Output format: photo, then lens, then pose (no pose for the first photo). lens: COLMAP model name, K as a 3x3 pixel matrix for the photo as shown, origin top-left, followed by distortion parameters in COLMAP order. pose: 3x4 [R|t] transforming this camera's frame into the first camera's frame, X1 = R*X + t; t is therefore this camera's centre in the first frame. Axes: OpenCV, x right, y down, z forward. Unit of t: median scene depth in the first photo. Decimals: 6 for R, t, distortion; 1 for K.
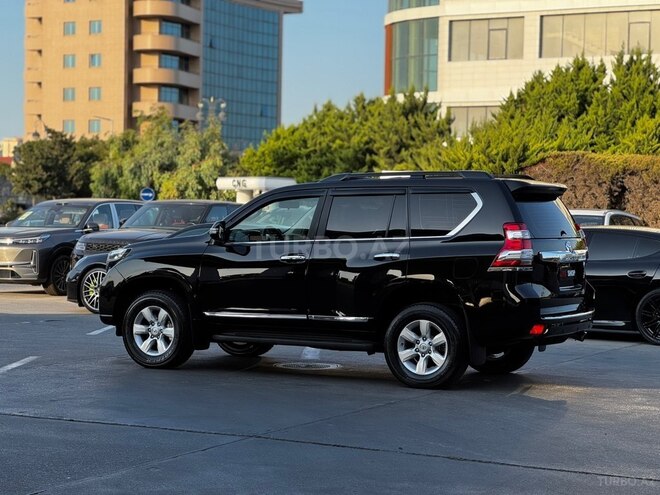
lens RADIAL K [[1465.9, 0, 330.0], [0, 1465.9, 247.5], [0, 0, 1]] dist [0.037859, 2.202472]
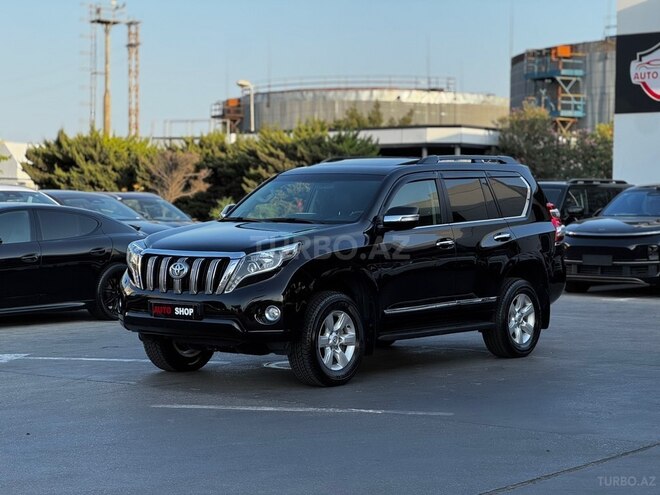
lens RADIAL K [[1465.9, 0, 330.0], [0, 1465.9, 247.5], [0, 0, 1]] dist [0.037859, 2.202472]
pose [[0.172168, -0.047824, 0.983906, -0.932434], [0.020056, 0.998784, 0.045037, -0.033068], [-0.984863, 0.011979, 0.172917, 0.858167]]
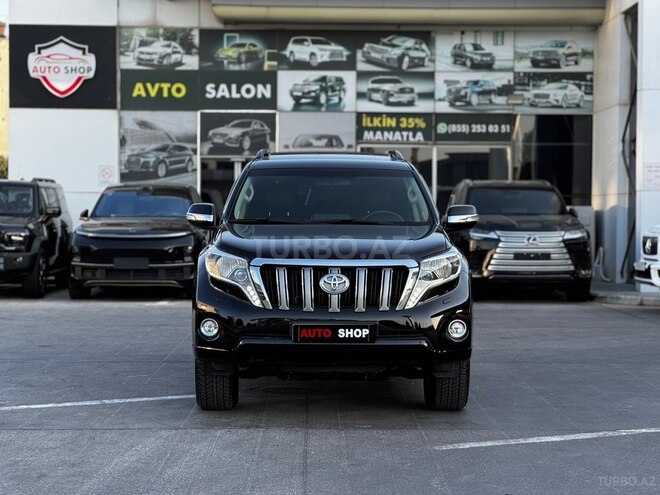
lens RADIAL K [[1465.9, 0, 330.0], [0, 1465.9, 247.5], [0, 0, 1]] dist [0.037859, 2.202472]
pose [[-0.480938, -0.043847, 0.875658, -0.727408], [0.007803, 0.998495, 0.054283, -0.038124], [-0.876720, 0.032940, -0.479872, 1.406405]]
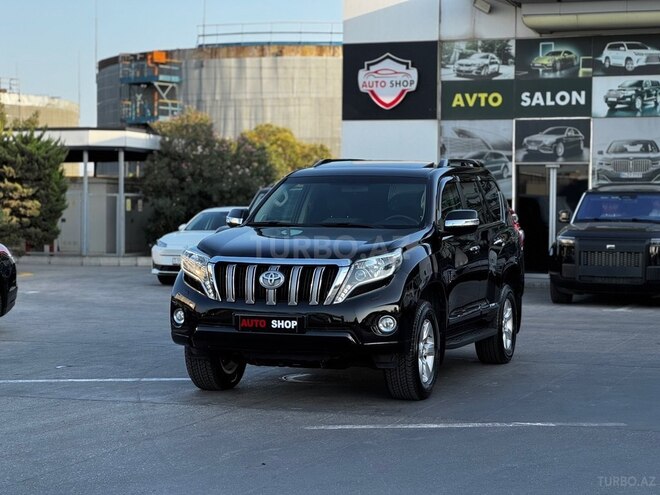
lens RADIAL K [[1465.9, 0, 330.0], [0, 1465.9, 247.5], [0, 0, 1]] dist [0.037859, 2.202472]
pose [[-0.152382, -0.044105, 0.987337, -0.886628], [0.013041, 0.998827, 0.046631, -0.036227], [-0.988236, 0.019981, -0.151628, 1.167342]]
